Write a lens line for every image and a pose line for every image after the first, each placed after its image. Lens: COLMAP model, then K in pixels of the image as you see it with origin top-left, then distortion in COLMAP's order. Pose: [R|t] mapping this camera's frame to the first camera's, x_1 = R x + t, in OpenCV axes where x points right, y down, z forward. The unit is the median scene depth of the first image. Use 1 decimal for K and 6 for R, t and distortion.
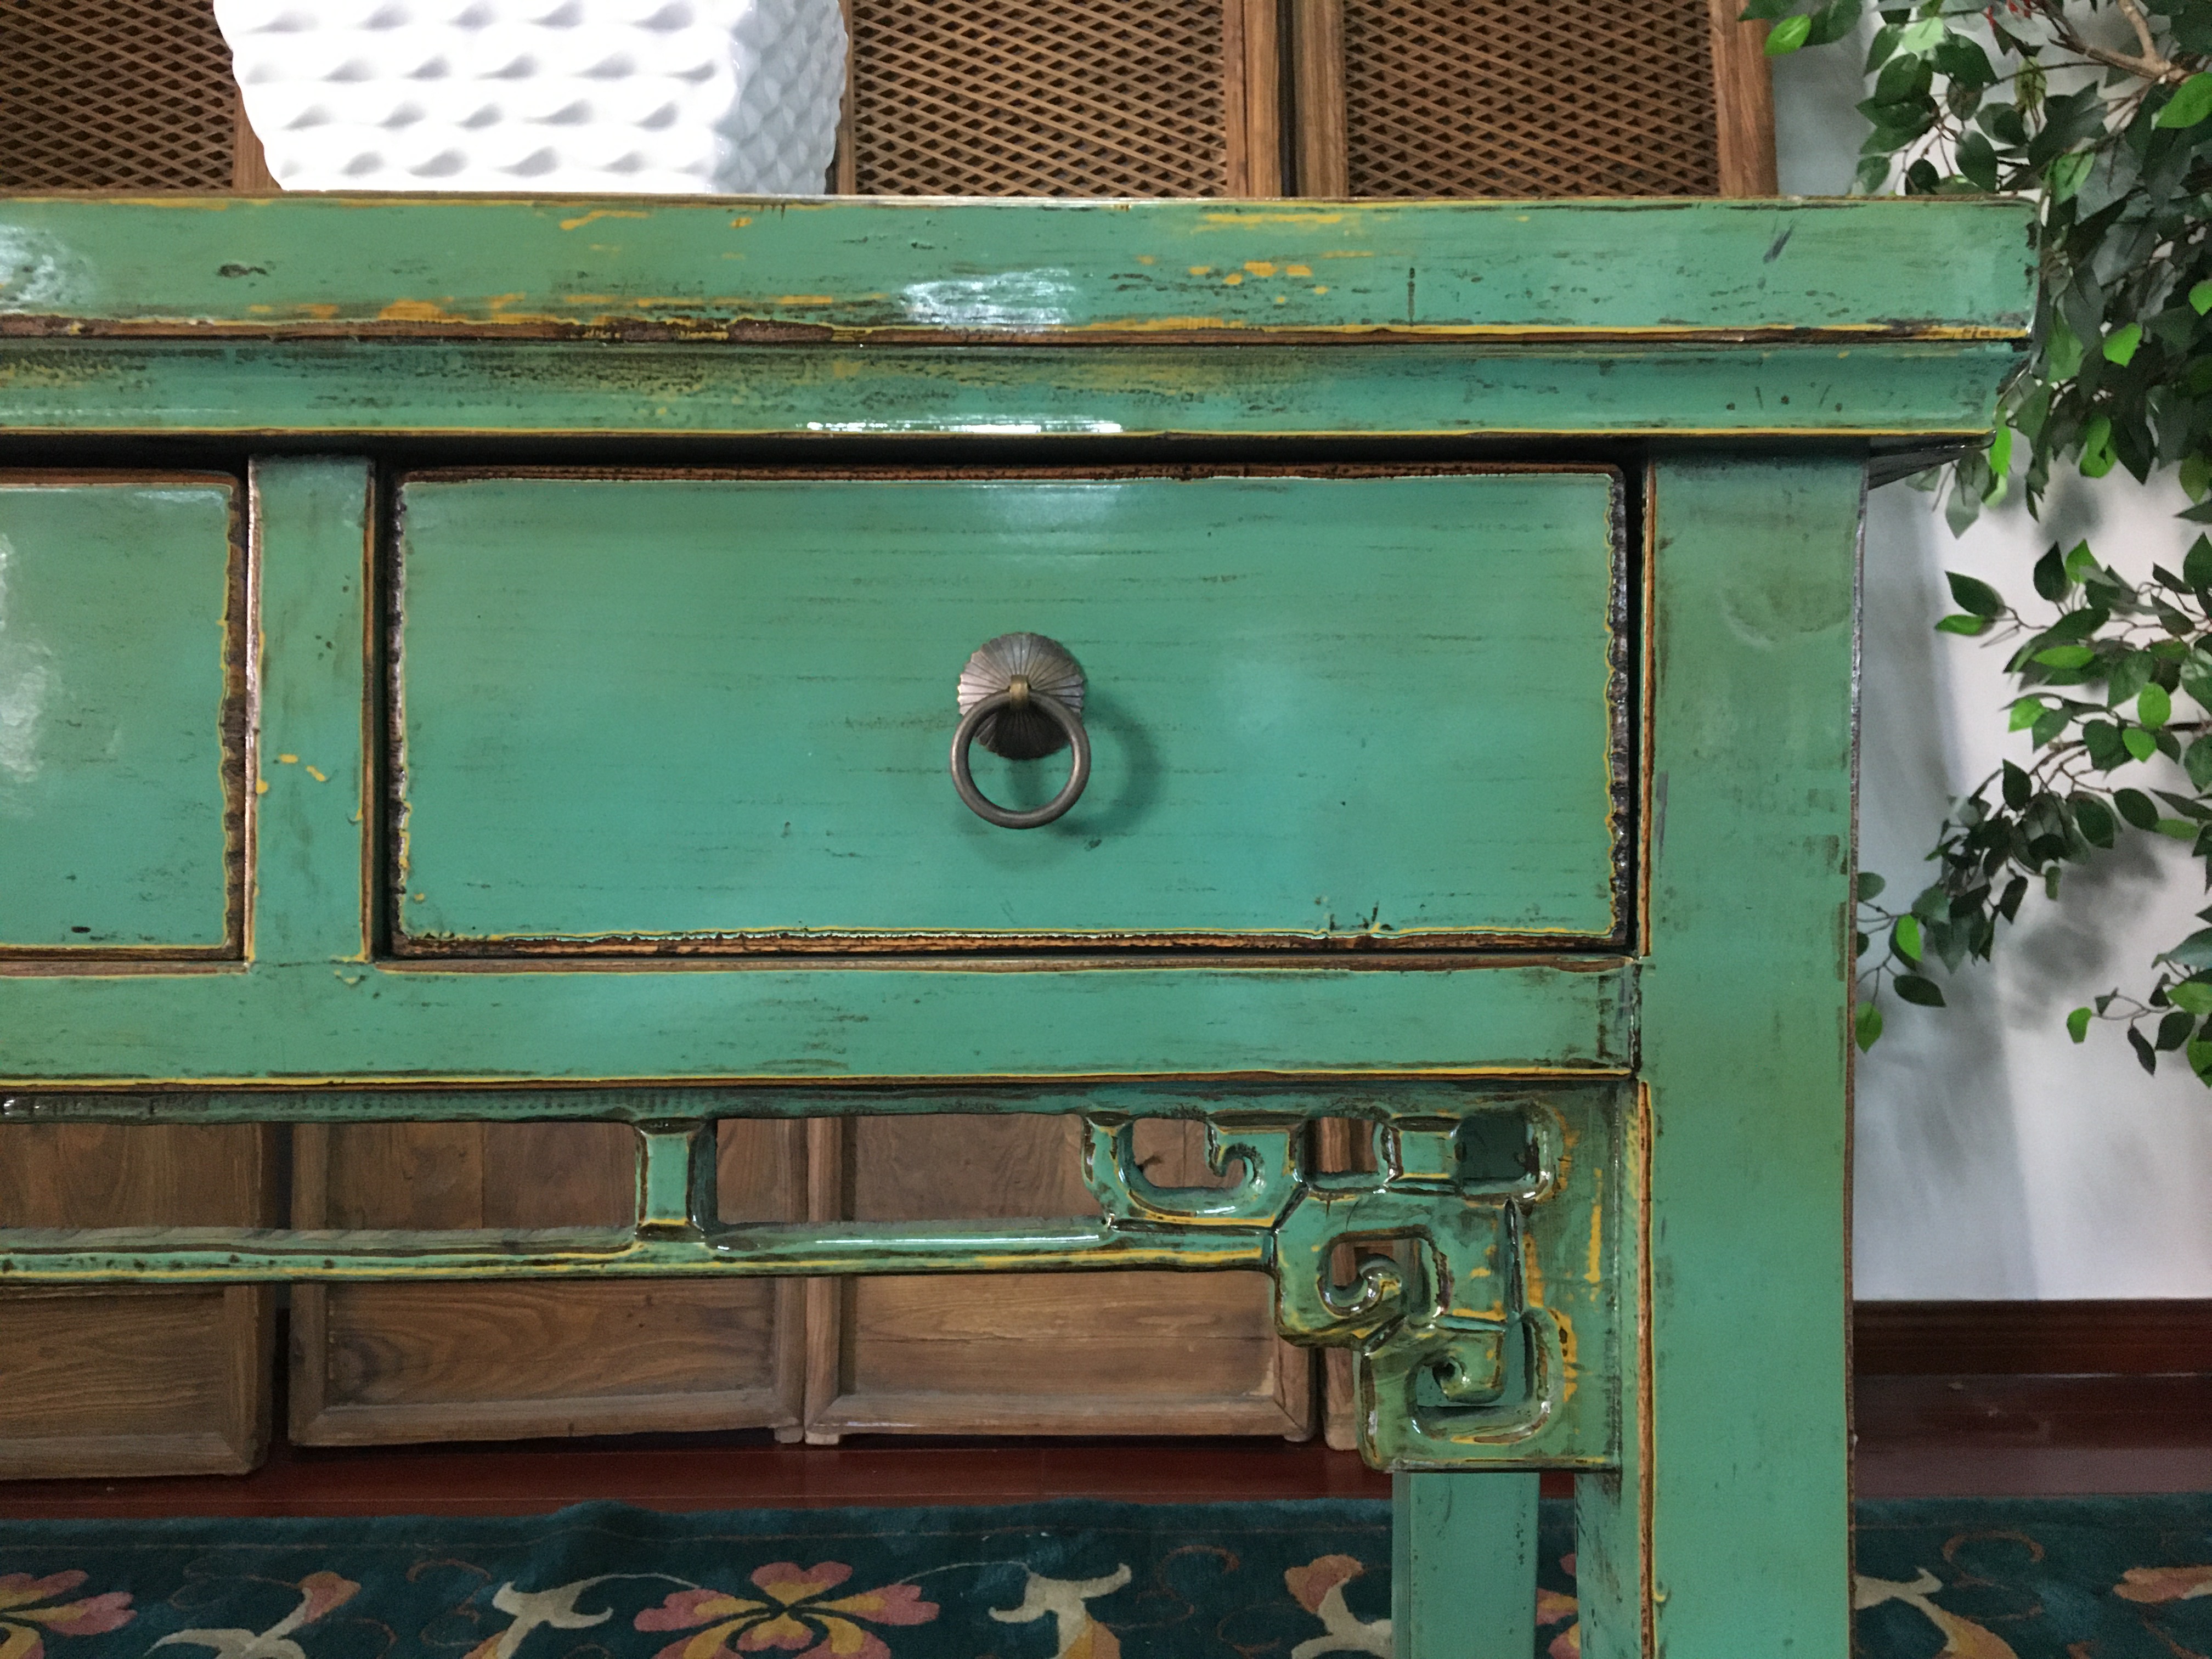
lens RADIAL K [[1869.9, 0, 1106.3], [0, 1869.9, 822.3], [0, 0, 1]] dist [0.034173, -0.049628]
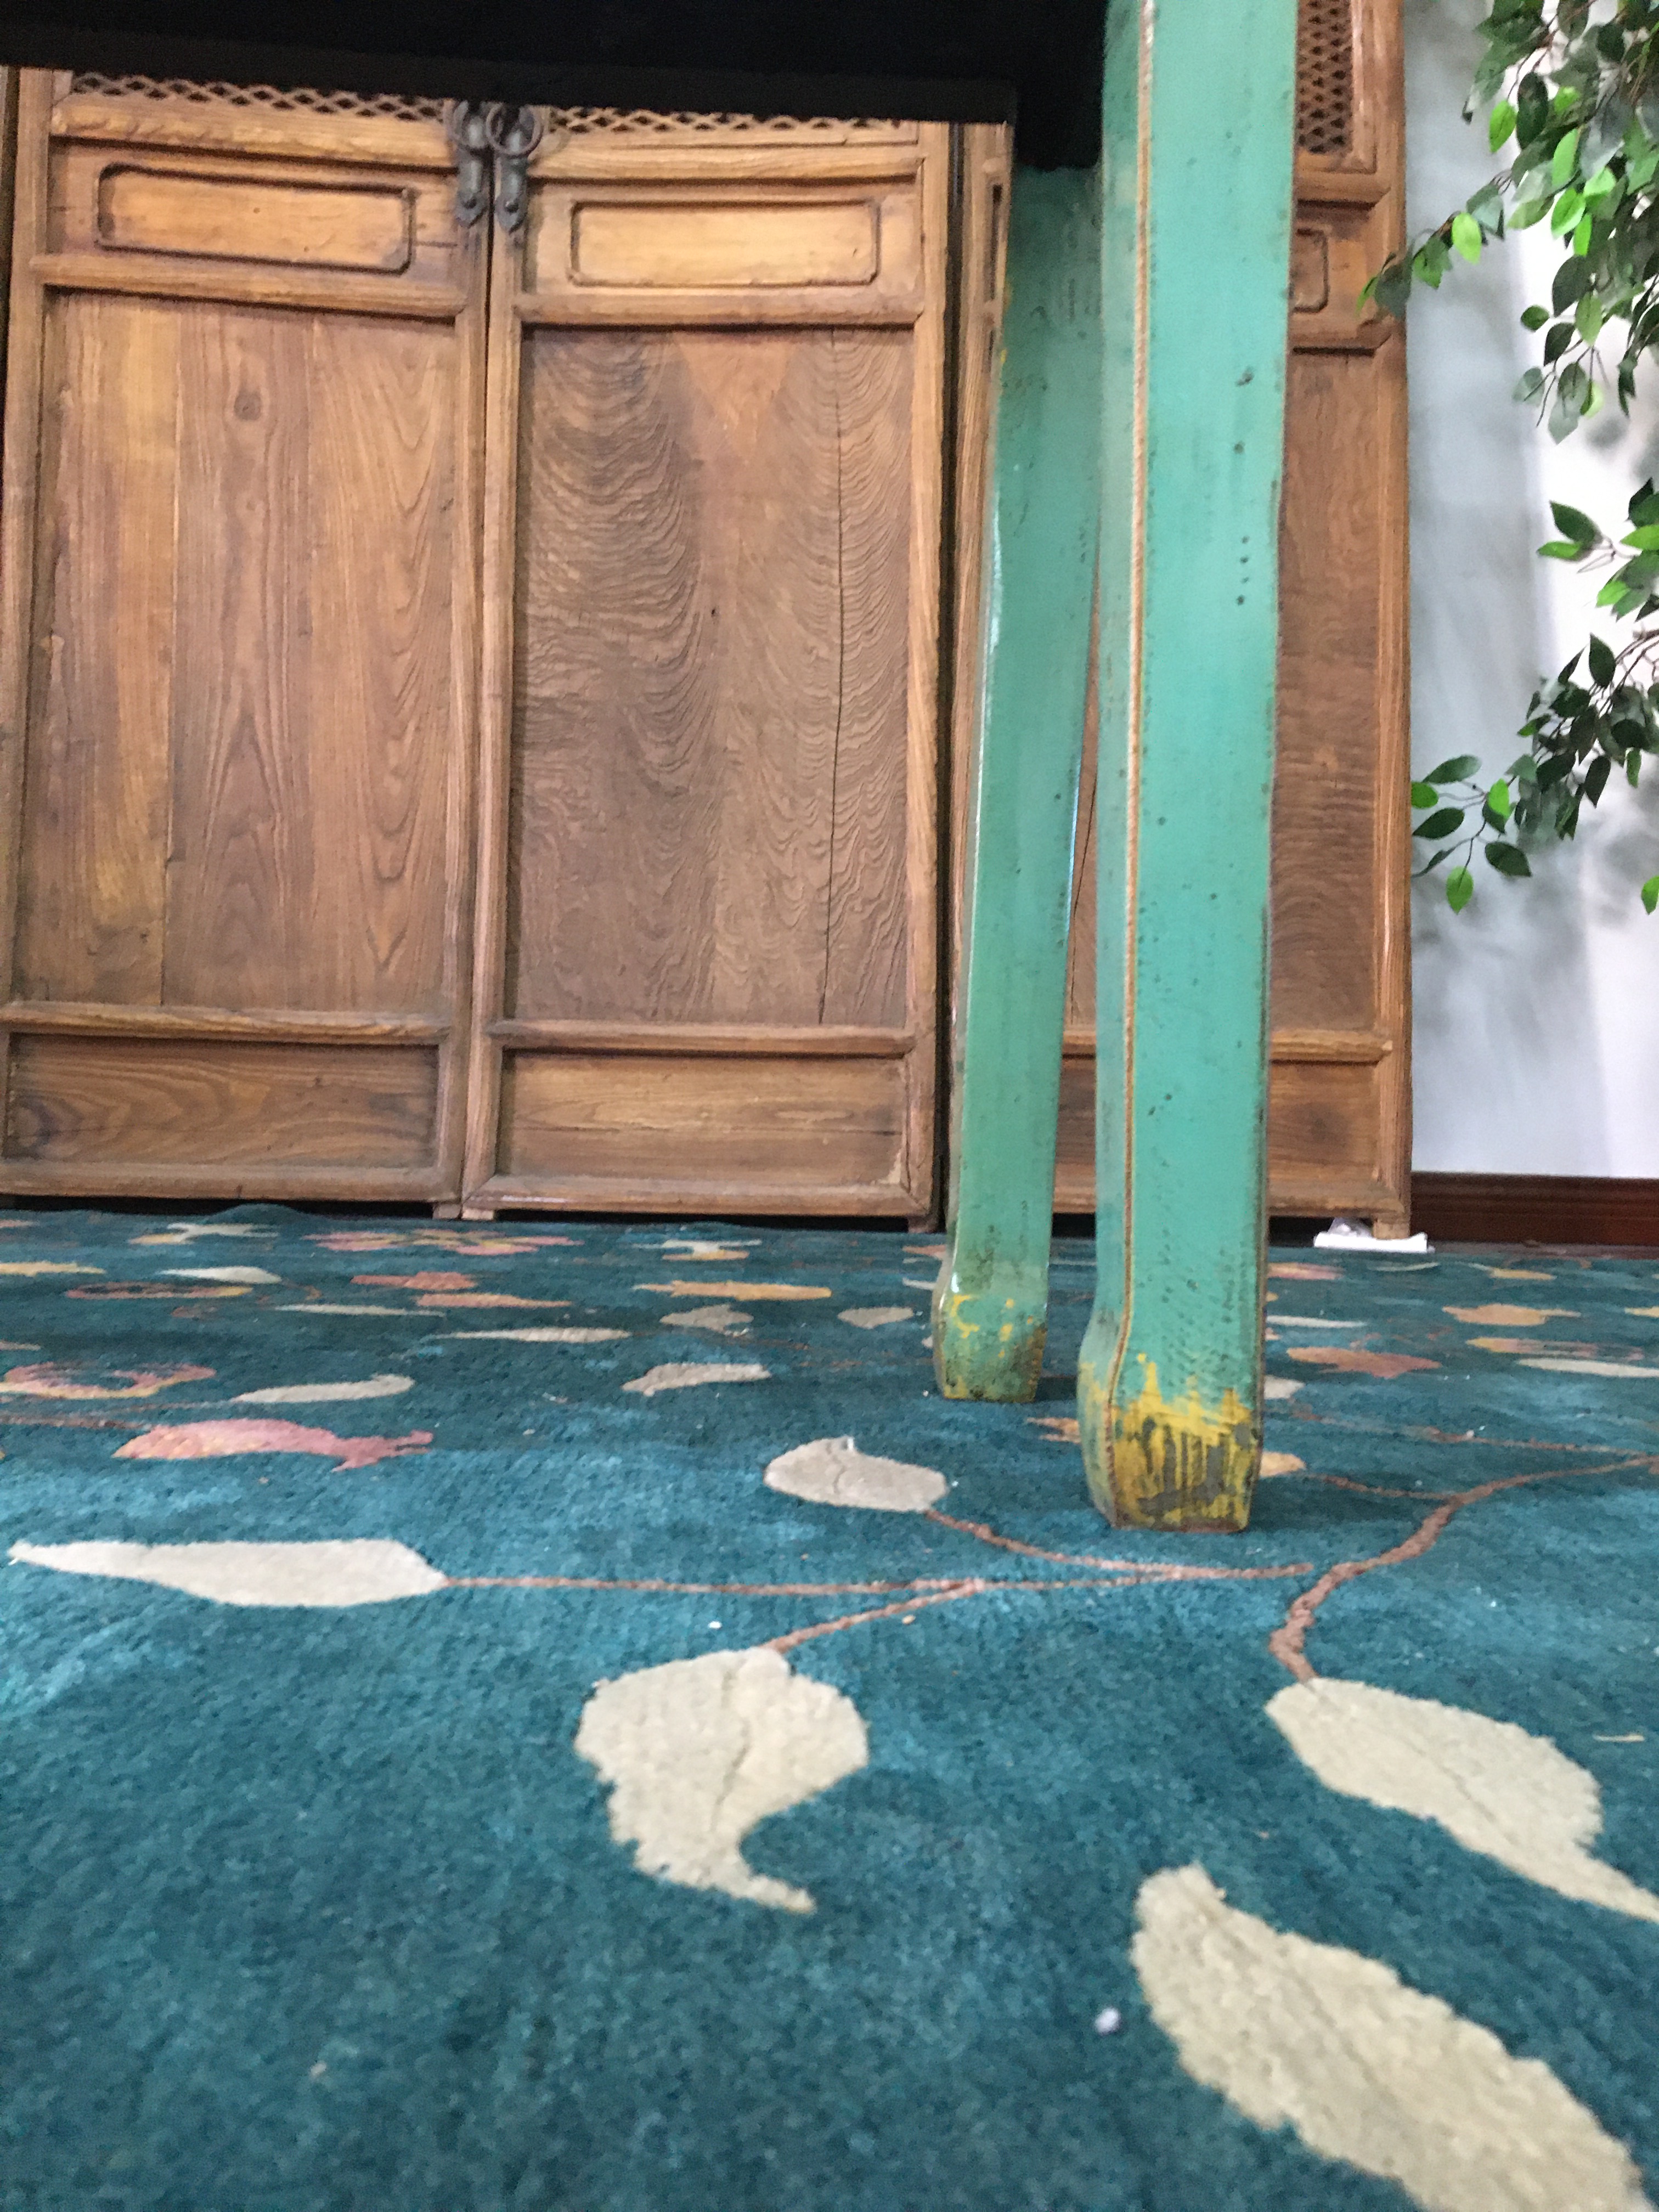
lens RADIAL K [[1857.3, 0, 839.0], [0, 1857.3, 1101.9], [0, 0, 1]] dist [0.080441, -0.111471]
pose [[0.998595, 0.037057, 0.037871, 0.011158], [-0.036492, 0.999214, -0.015506, 0.265526], [-0.038416, 0.014102, 0.999162, -0.066896]]
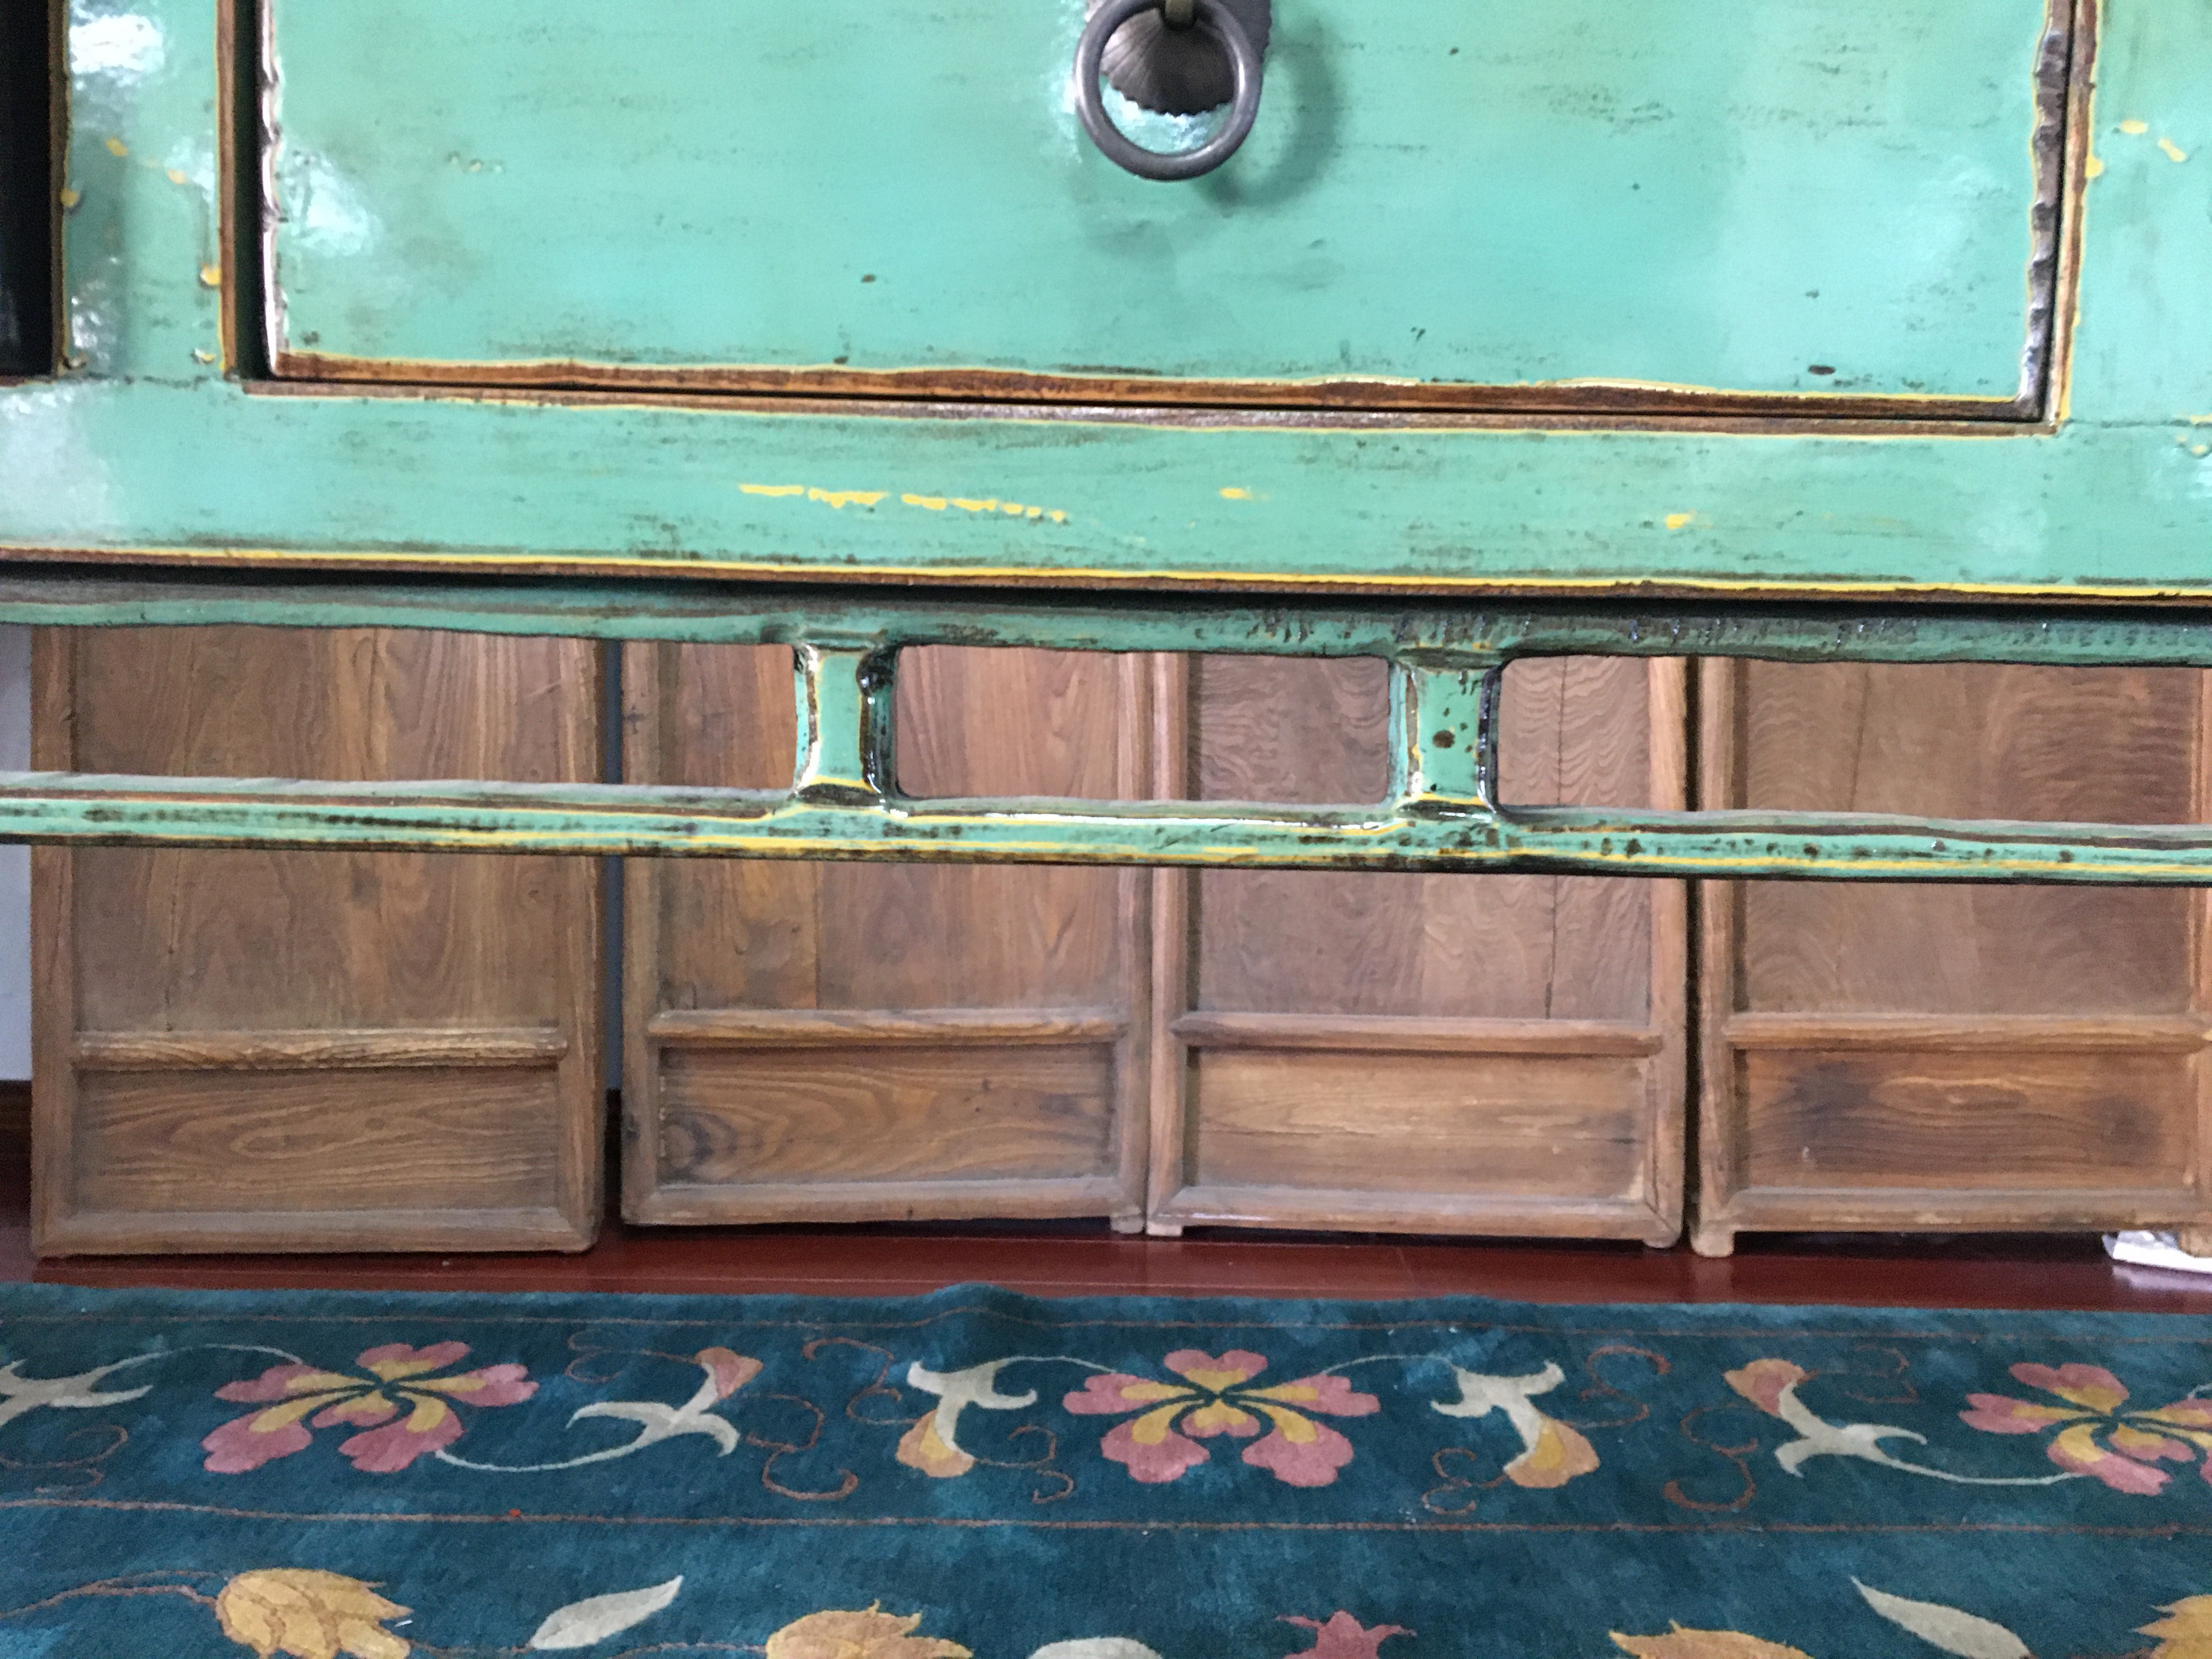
lens RADIAL K [[1862.7, 0, 1106.8], [0, 1862.7, 822.8], [0, 0, 1]] dist [0.077122, -0.106304]
pose [[0.999707, 0.021088, -0.011875, -0.169239], [-0.019981, 0.996039, 0.086640, 0.036000], [0.013655, -0.086377, 0.996169, 0.057414]]
